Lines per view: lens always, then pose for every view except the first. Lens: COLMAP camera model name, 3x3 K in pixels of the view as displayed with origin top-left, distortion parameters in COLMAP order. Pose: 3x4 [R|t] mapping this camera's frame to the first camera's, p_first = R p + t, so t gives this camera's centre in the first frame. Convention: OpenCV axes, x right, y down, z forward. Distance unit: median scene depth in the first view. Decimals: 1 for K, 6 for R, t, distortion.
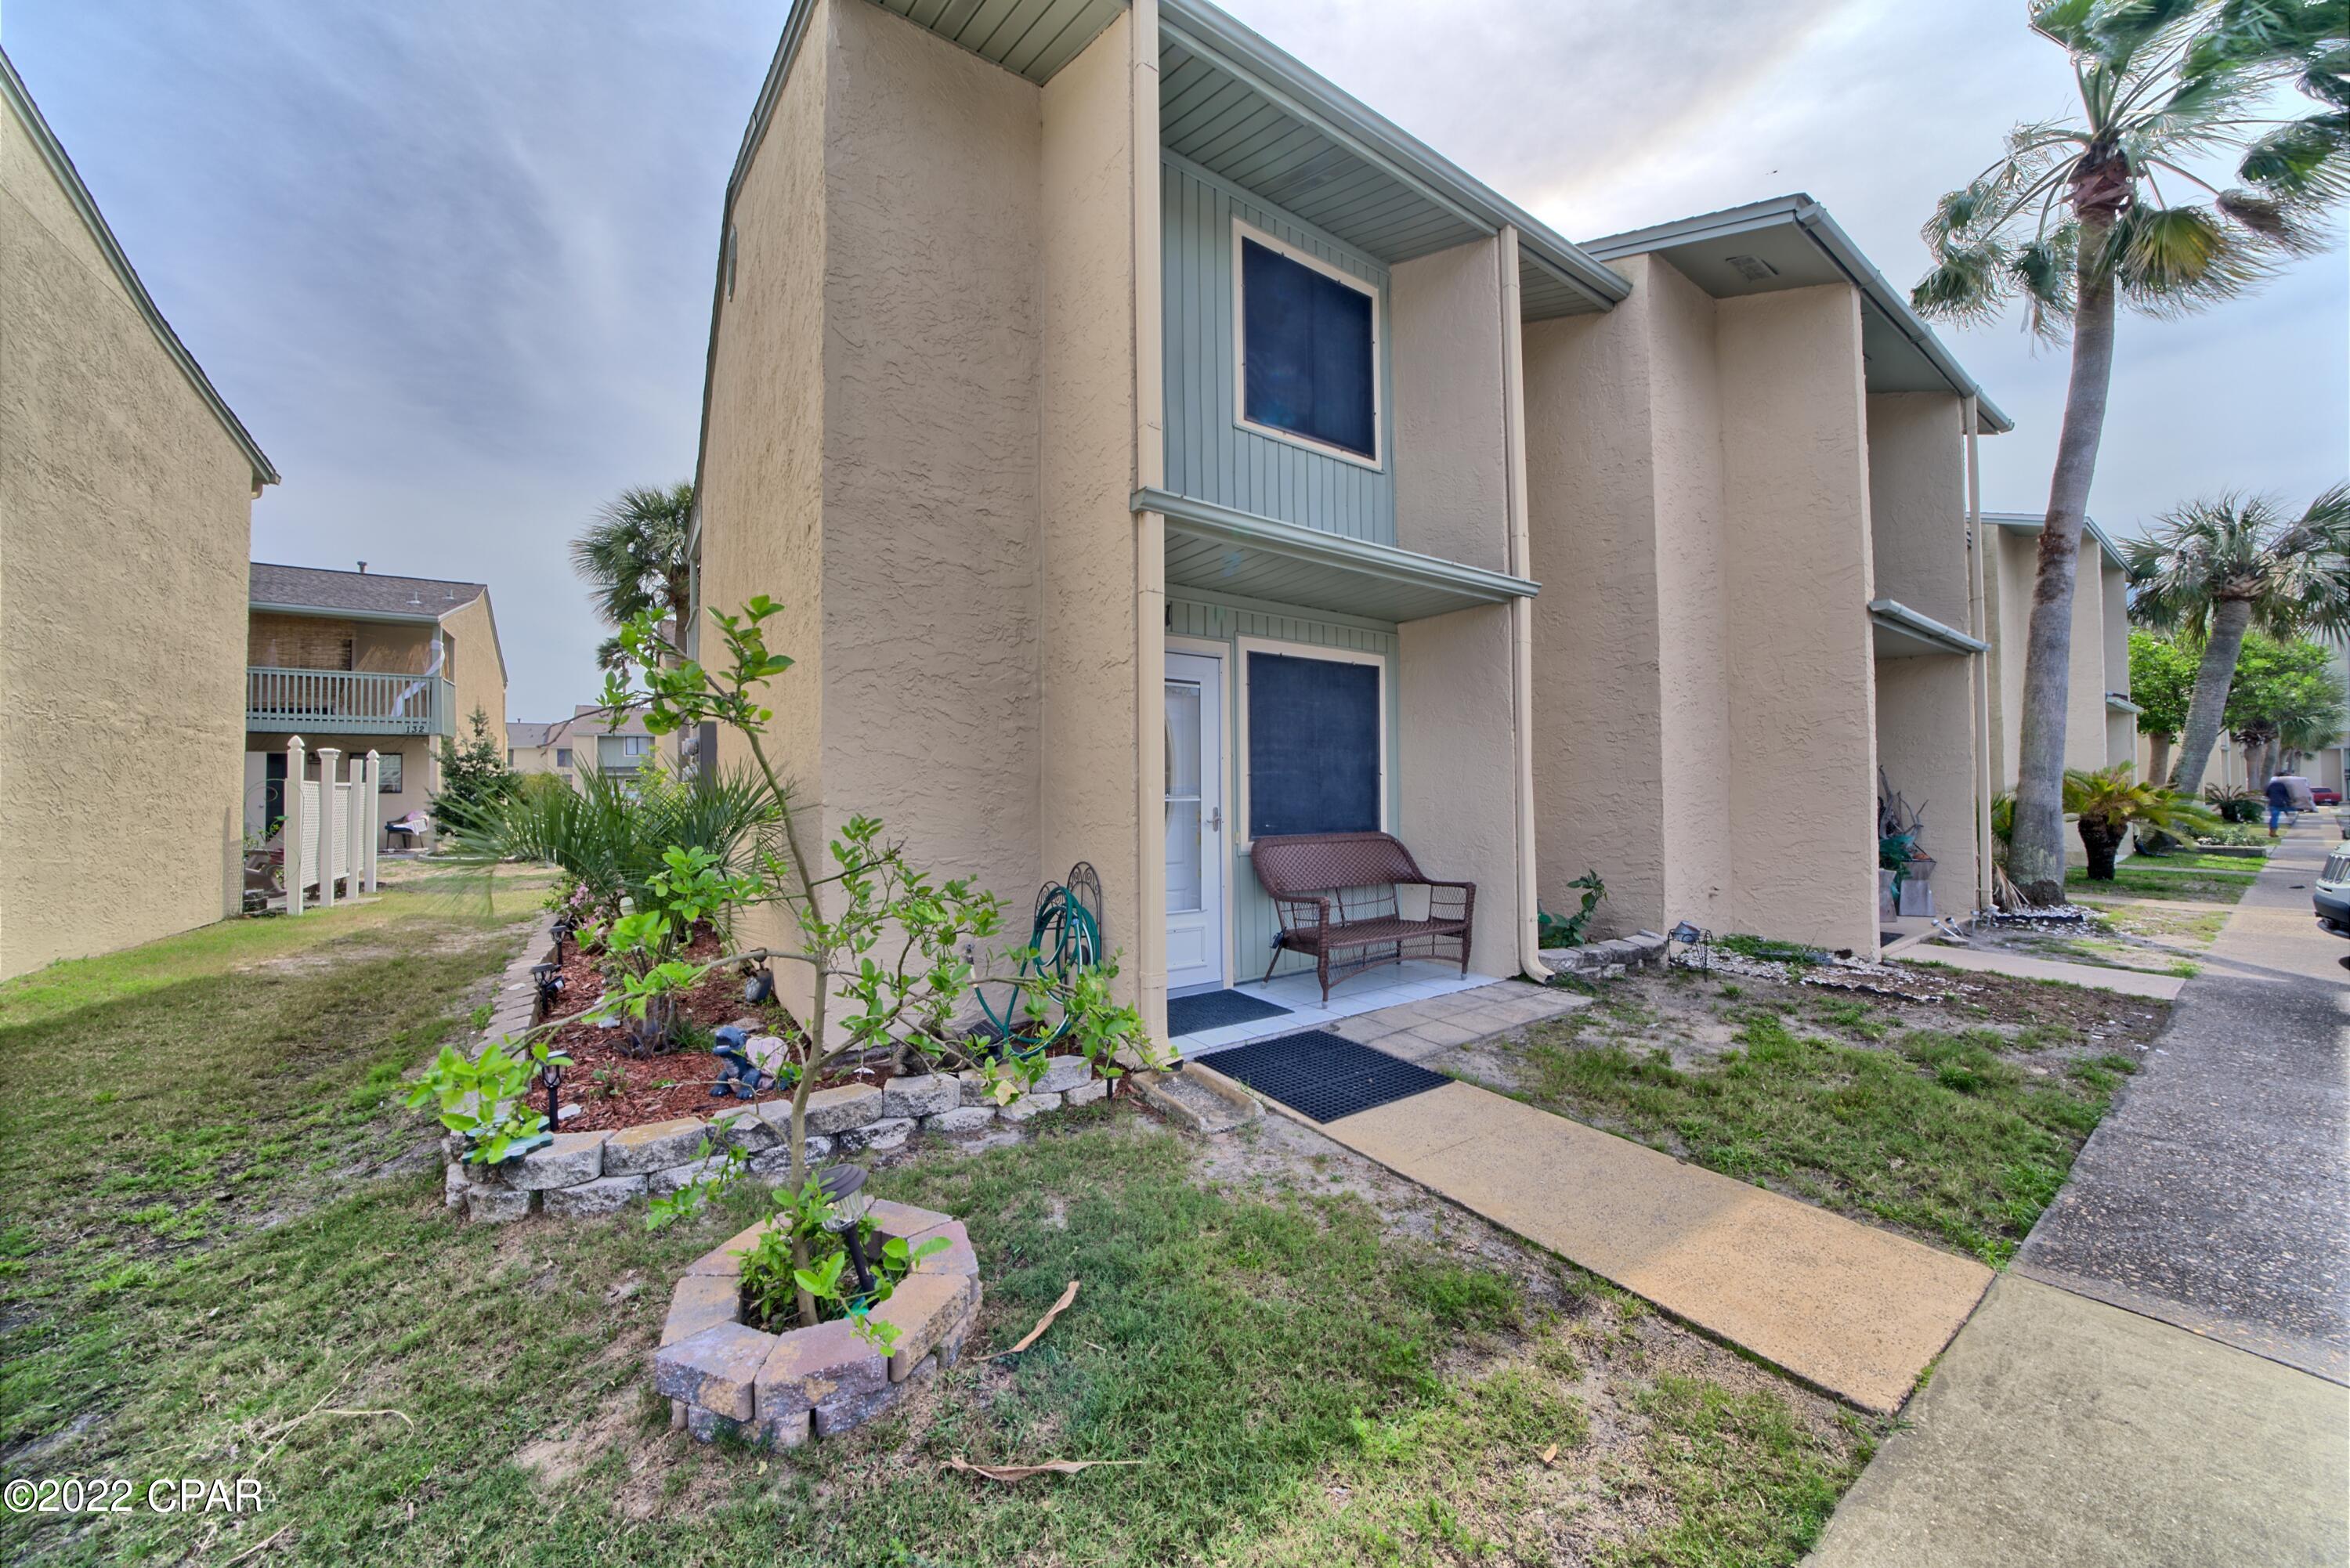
lens RADIAL K [[801.9, 0, 1174.6], [0, 801.9, 782.6], [0, 0, 1]] dist [-0.027648, -0.000471]
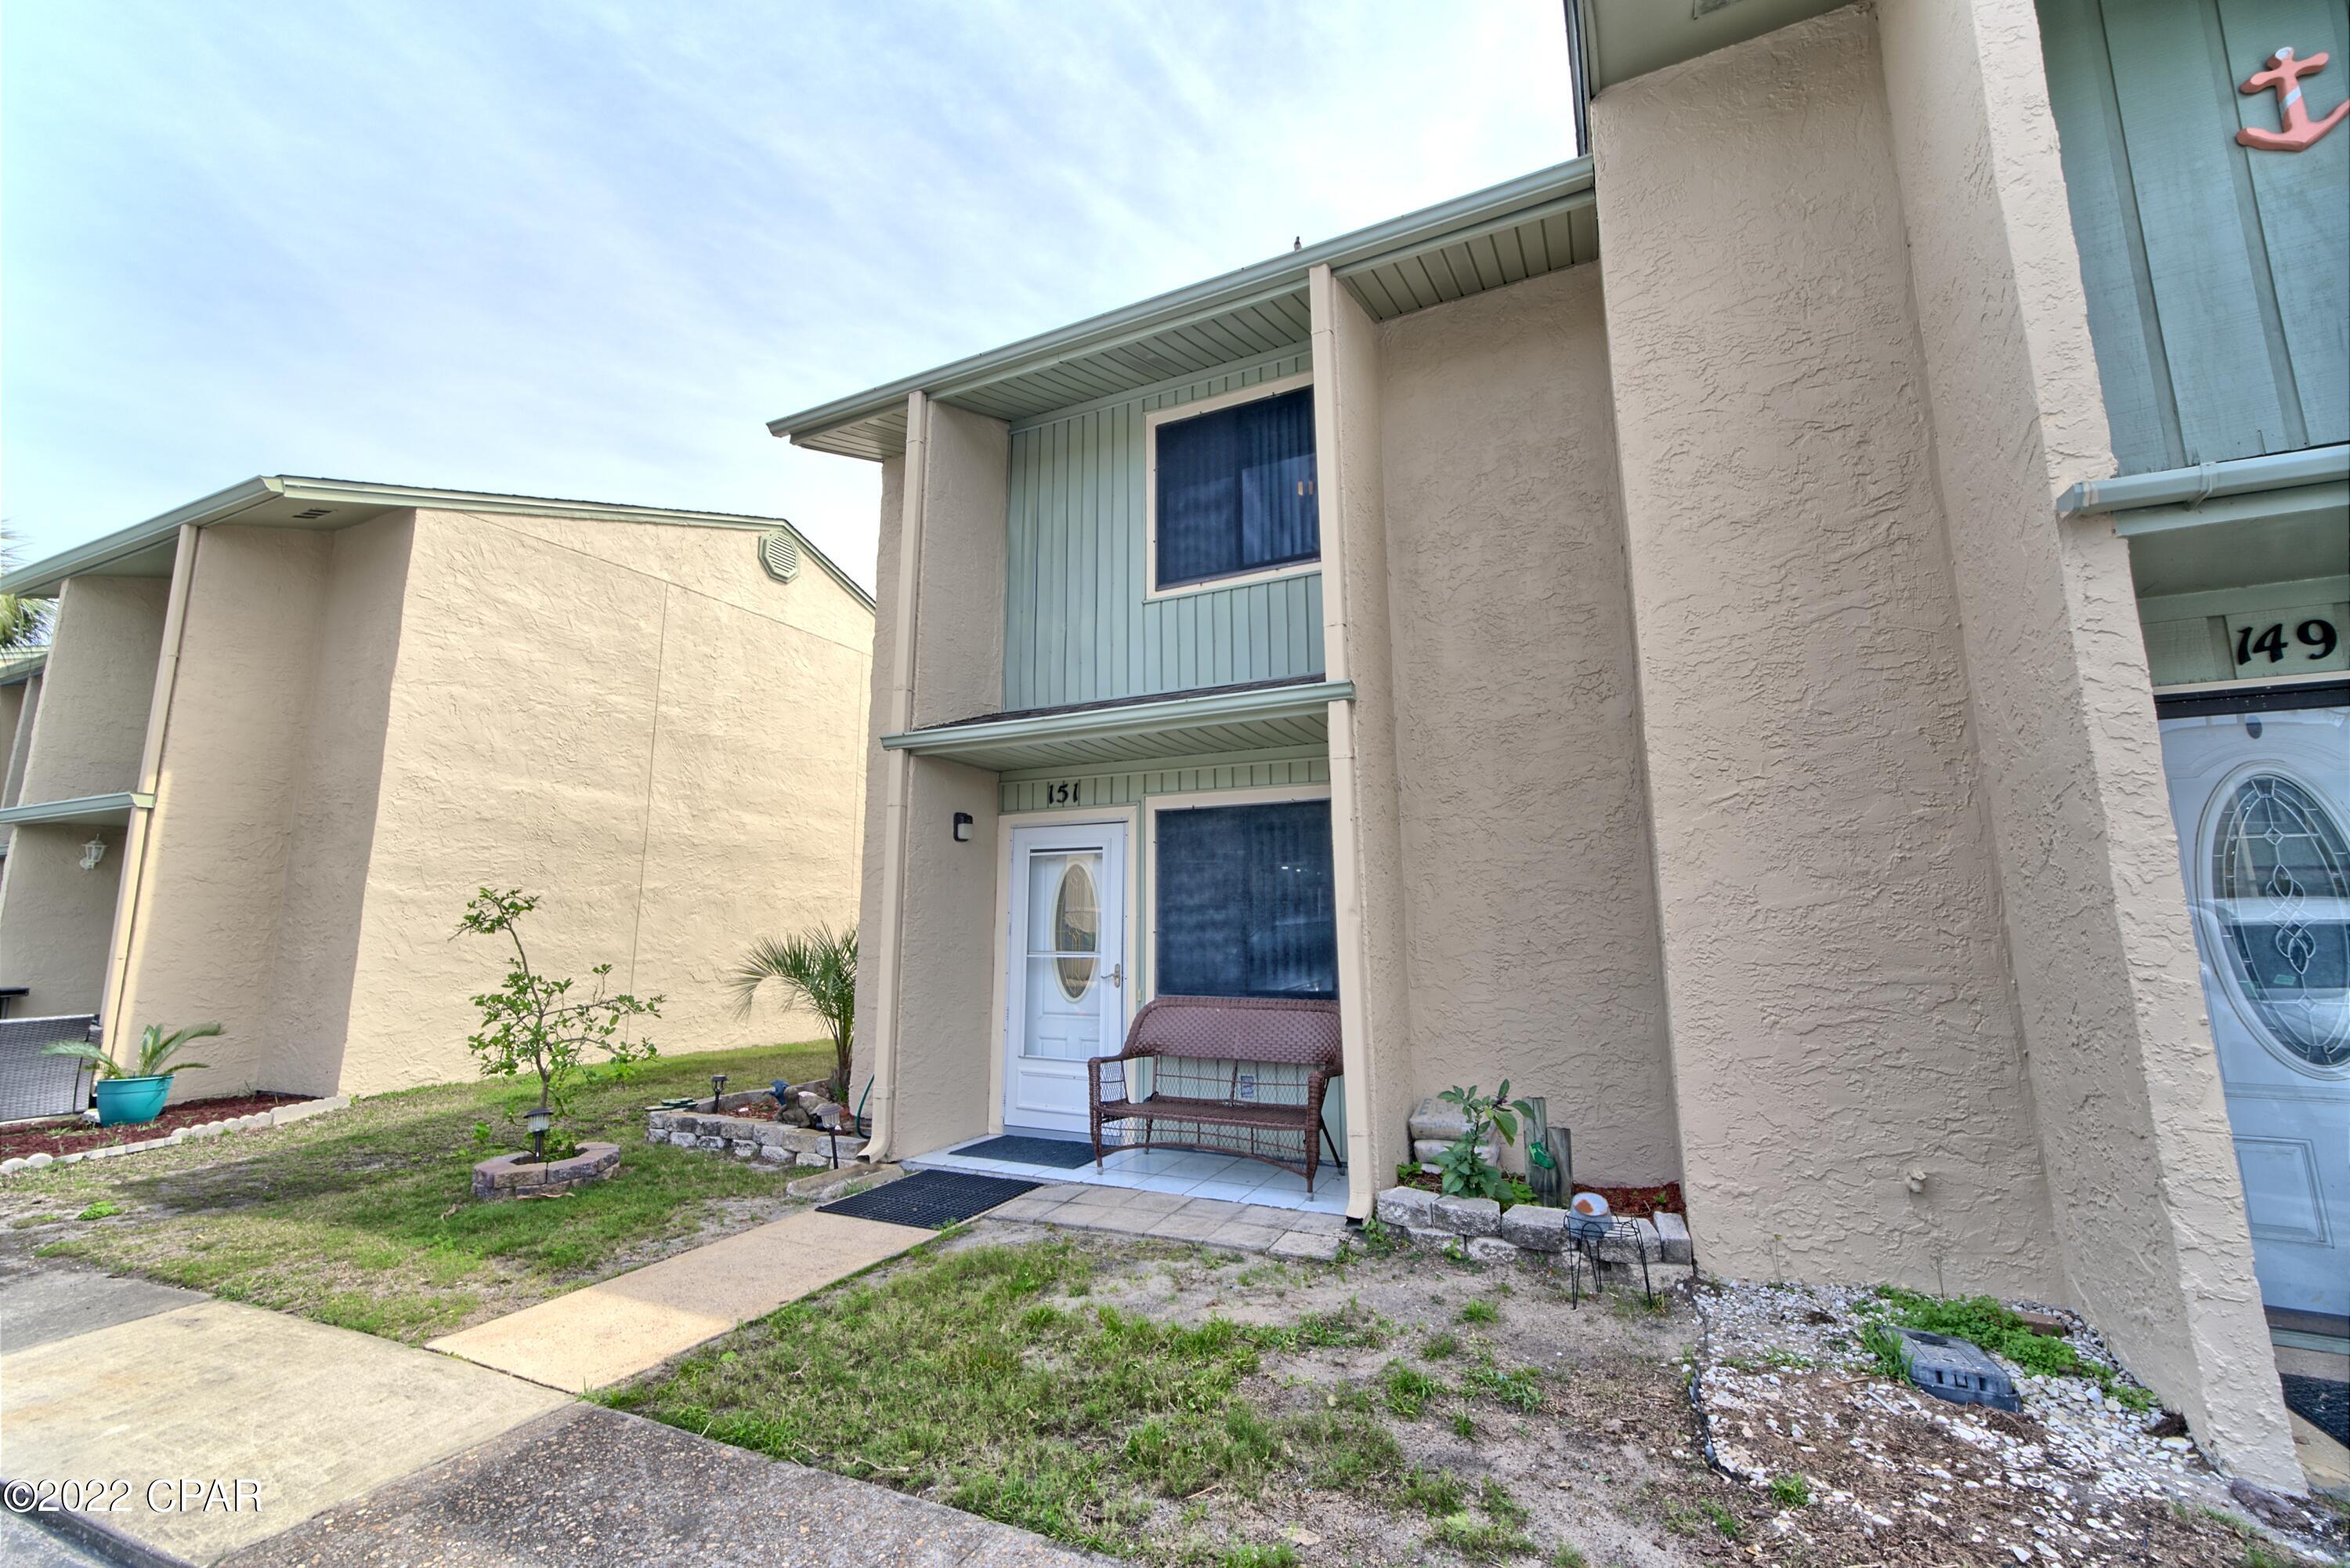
lens RADIAL K [[968.2, 0, 1173.6], [0, 968.2, 773.2], [0, 0, 1]] dist [0.001047, 0.000487]
pose [[0.511672, -0.133357, -0.848769, 1.163138], [0.007834, 0.988564, -0.150599, -0.023829], [0.859145, 0.070408, 0.506865, 0.388551]]
